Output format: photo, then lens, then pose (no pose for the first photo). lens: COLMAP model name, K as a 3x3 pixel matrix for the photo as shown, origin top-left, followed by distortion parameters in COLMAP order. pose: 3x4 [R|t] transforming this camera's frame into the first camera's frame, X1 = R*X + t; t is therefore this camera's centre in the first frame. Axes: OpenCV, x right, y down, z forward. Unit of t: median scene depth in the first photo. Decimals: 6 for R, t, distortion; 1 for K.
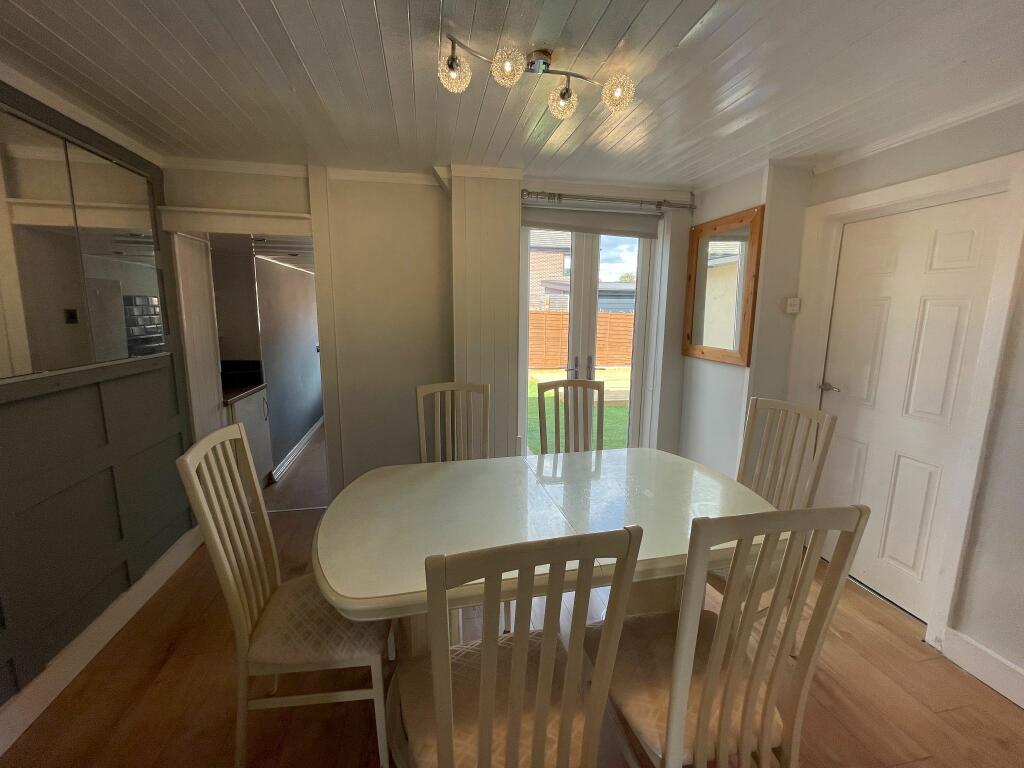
lens RADIAL K [[414.7, 0, 511.5], [0, 414.7, 377.1], [0, 0, 1]] dist [-0.005972, 0.001726]
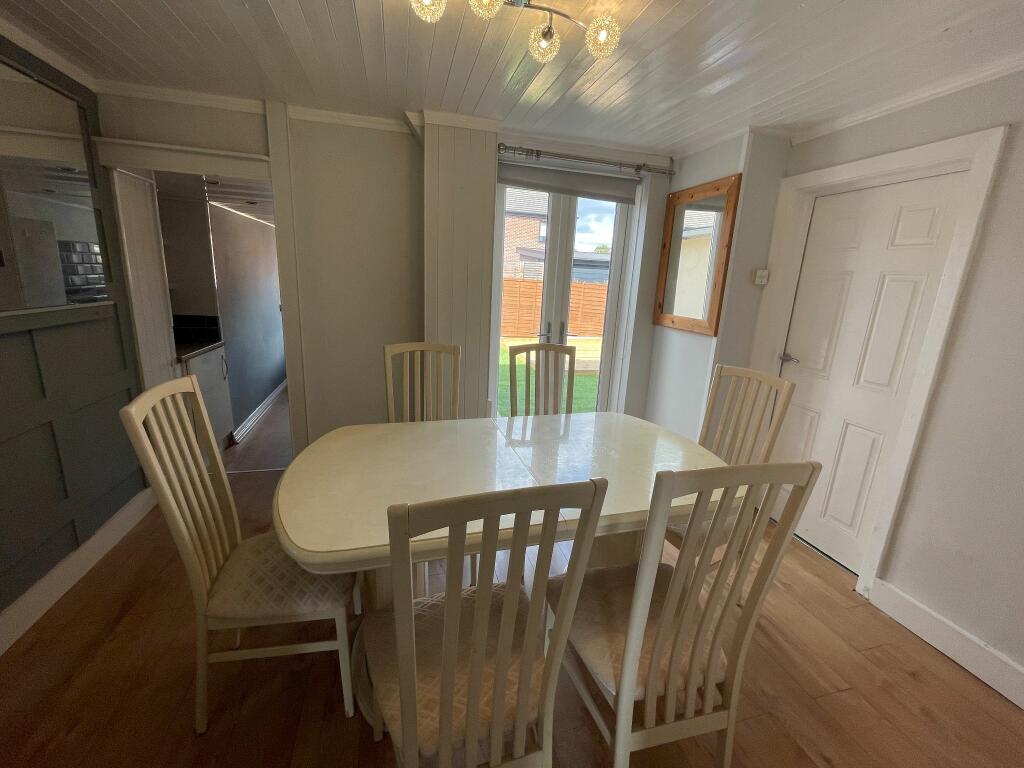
lens RADIAL K [[414.7, 0, 511.8], [0, 414.7, 377.4], [0, 0, 1]] dist [-0.005972, 0.001726]
pose [[0.997348, 0.023610, 0.068850, 0.002830], [-0.028642, 0.996917, 0.073047, 0.019217], [-0.066913, -0.074825, 0.994949, 0.011025]]
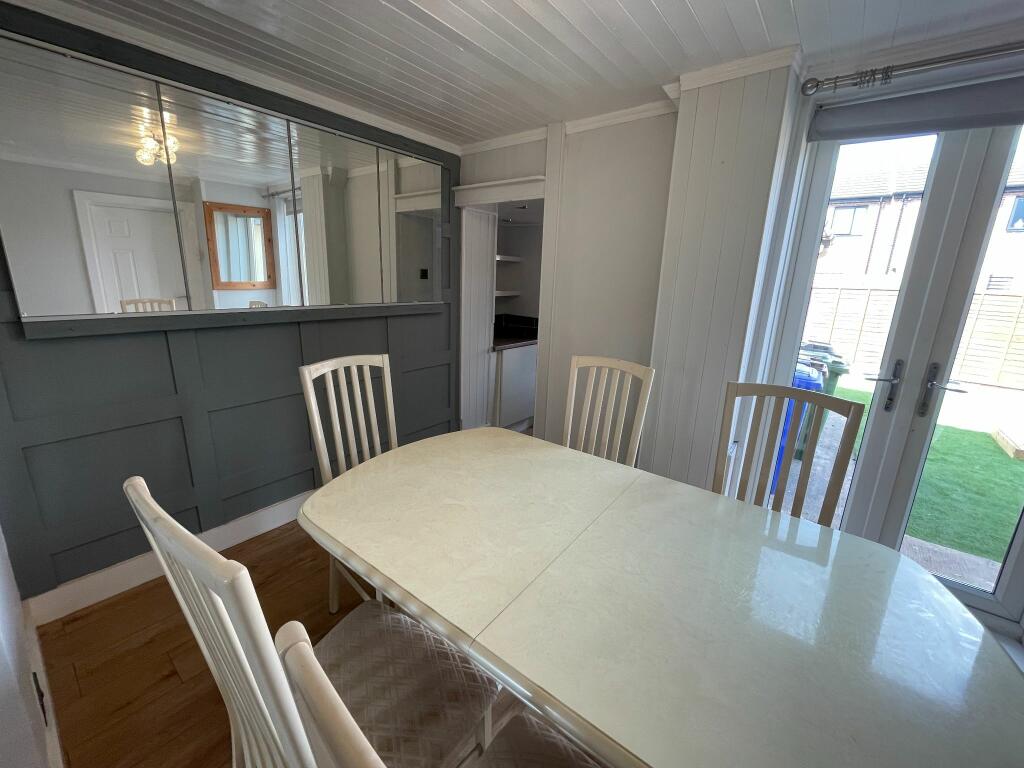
lens RADIAL K [[414.7, 0, 507.6], [0, 414.7, 379.7], [0, 0, 1]] dist [-0.005972, 0.001726]
pose [[0.643652, 0.202144, -0.738140, 0.388063], [-0.147646, 0.979166, 0.139405, -0.036740], [0.750942, 0.019255, 0.660088, 0.336718]]
